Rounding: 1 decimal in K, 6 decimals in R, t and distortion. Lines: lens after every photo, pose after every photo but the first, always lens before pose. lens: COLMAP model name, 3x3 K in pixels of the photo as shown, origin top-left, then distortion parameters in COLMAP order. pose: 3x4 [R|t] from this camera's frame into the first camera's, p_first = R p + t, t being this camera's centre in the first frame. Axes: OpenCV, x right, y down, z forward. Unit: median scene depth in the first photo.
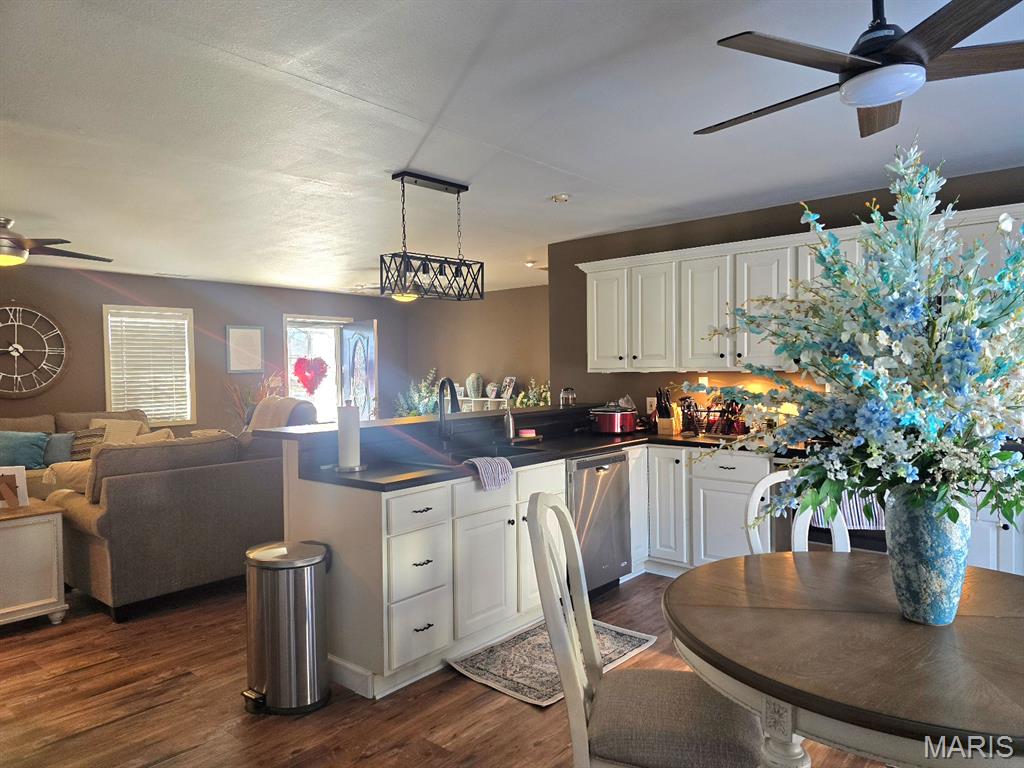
lens RADIAL K [[692.7, 0, 514.6], [0, 692.7, 385.9], [0, 0, 1]] dist [0.075071, -0.067791]
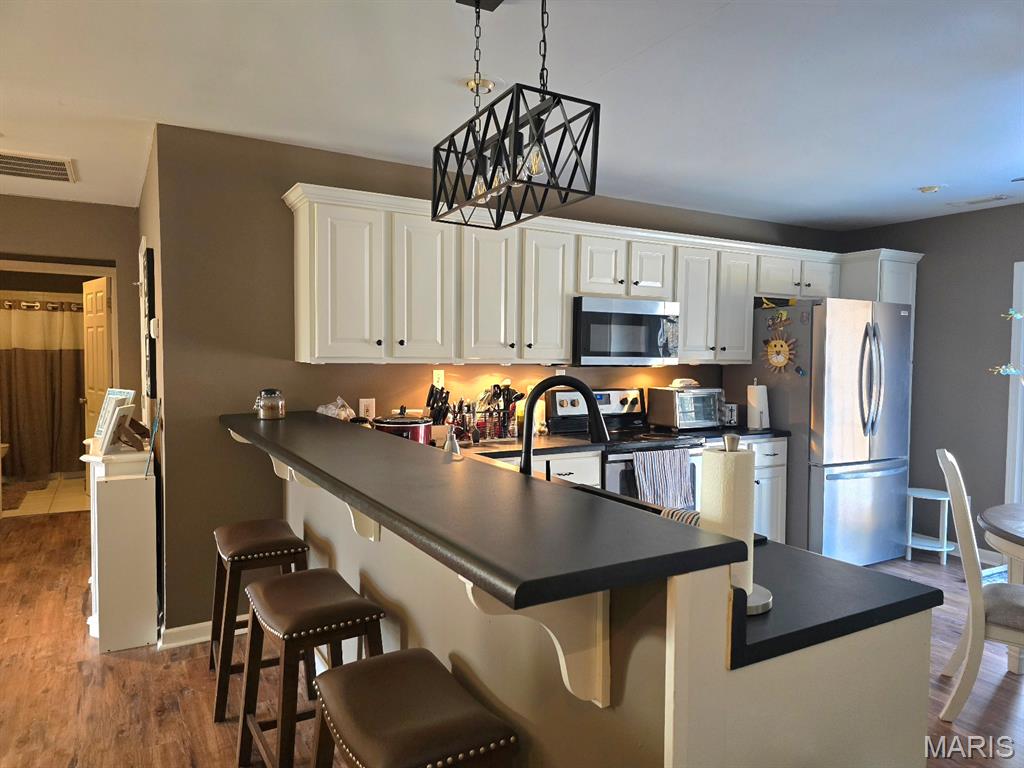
lens RADIAL K [[692.7, 0, 514.9], [0, 692.7, 381.6], [0, 0, 1]] dist [0.075071, -0.067791]
pose [[0.325242, -0.029426, 0.945173, -0.958781], [0.005563, 0.999558, 0.029205, -0.045805], [-0.945615, -0.004241, 0.325261, 1.376256]]
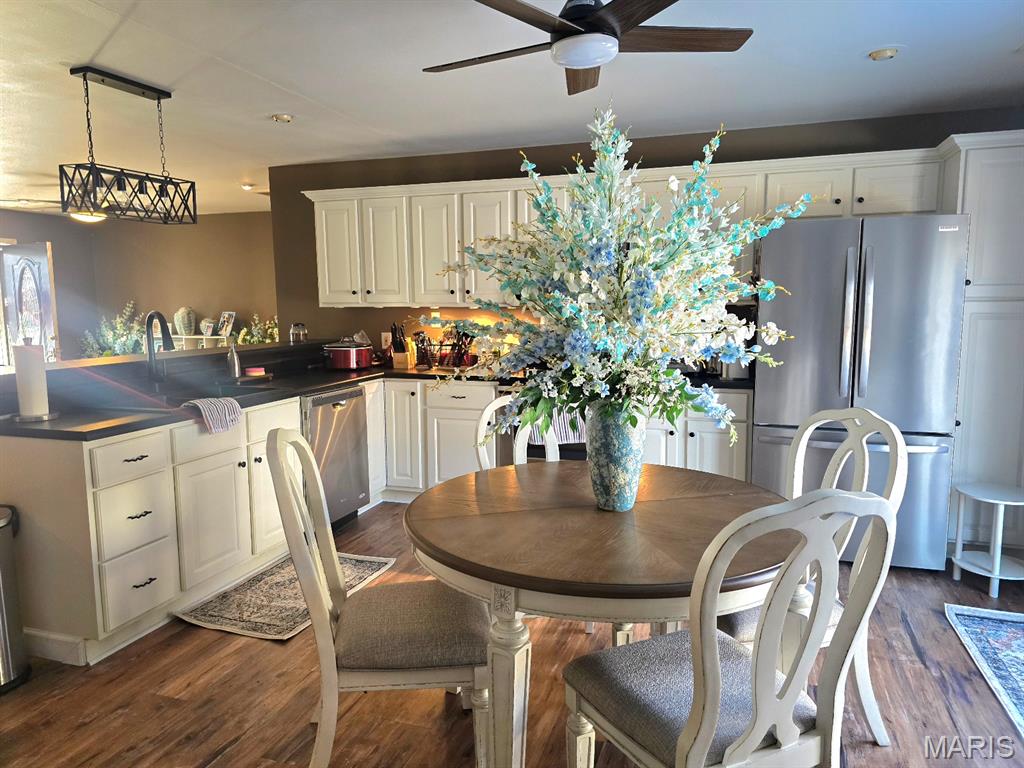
lens RADIAL K [[692.7, 0, 513.3], [0, 692.7, 383.2], [0, 0, 1]] dist [0.075071, -0.067791]
pose [[0.929289, -0.037200, 0.367476, -0.015448], [0.004699, 0.996026, 0.088944, 0.003634], [-0.369324, -0.080928, 0.925770, -0.032886]]
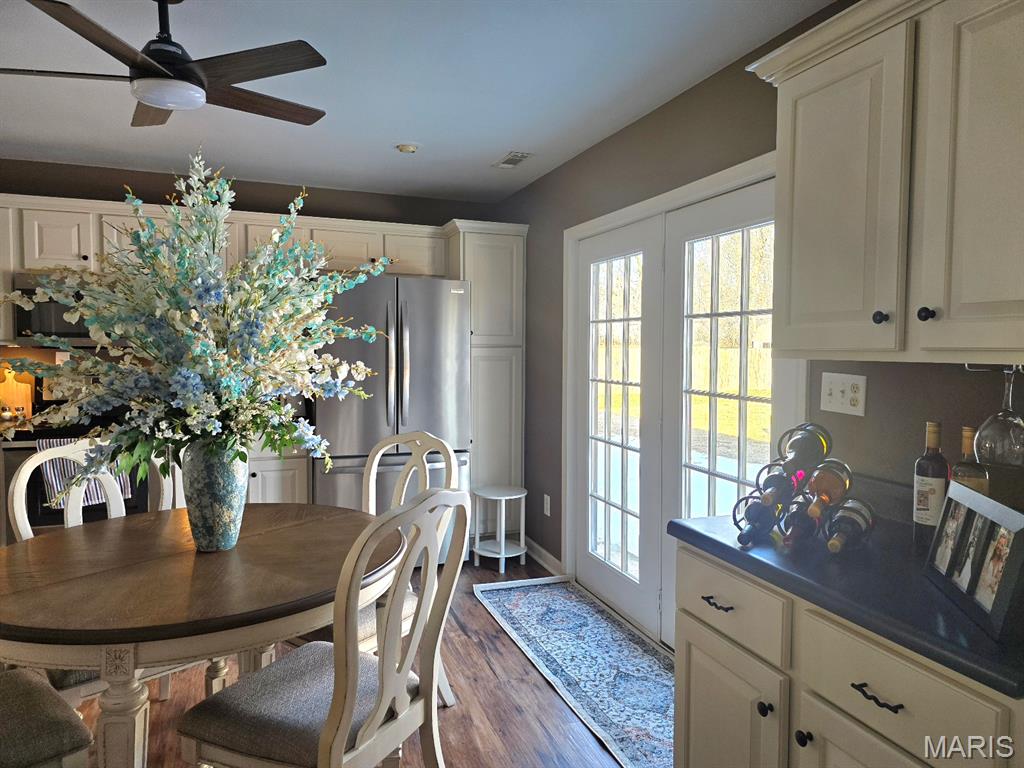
lens RADIAL K [[692.7, 0, 529.5], [0, 692.7, 374.6], [0, 0, 1]] dist [0.075071, -0.067791]
pose [[0.478057, -0.020973, 0.878079, -0.164715], [0.008905, 0.999779, 0.019032, 0.009260], [-0.878284, -0.001279, 0.478138, -0.042931]]
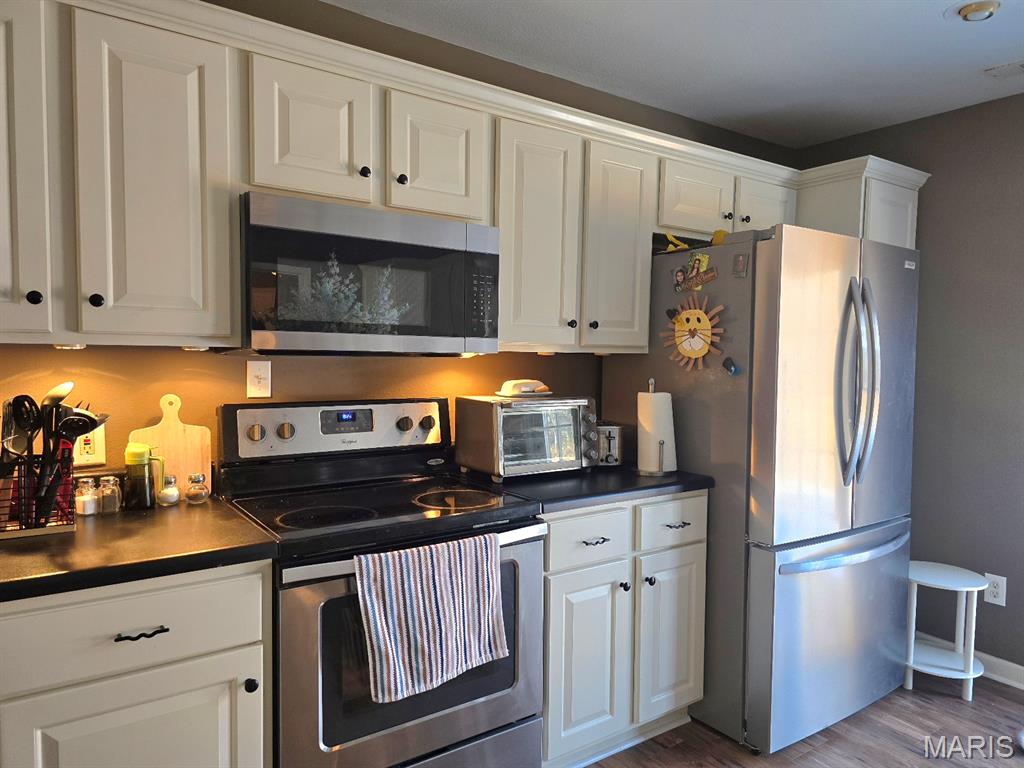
lens RADIAL K [[692.7, 0, 520.2], [0, 692.7, 385.0], [0, 0, 1]] dist [0.075071, -0.067791]
pose [[0.238169, -0.041109, 0.970353, 0.045274], [0.000362, 0.999107, 0.042238, -0.030274], [-0.971224, -0.009708, 0.237972, 1.318376]]
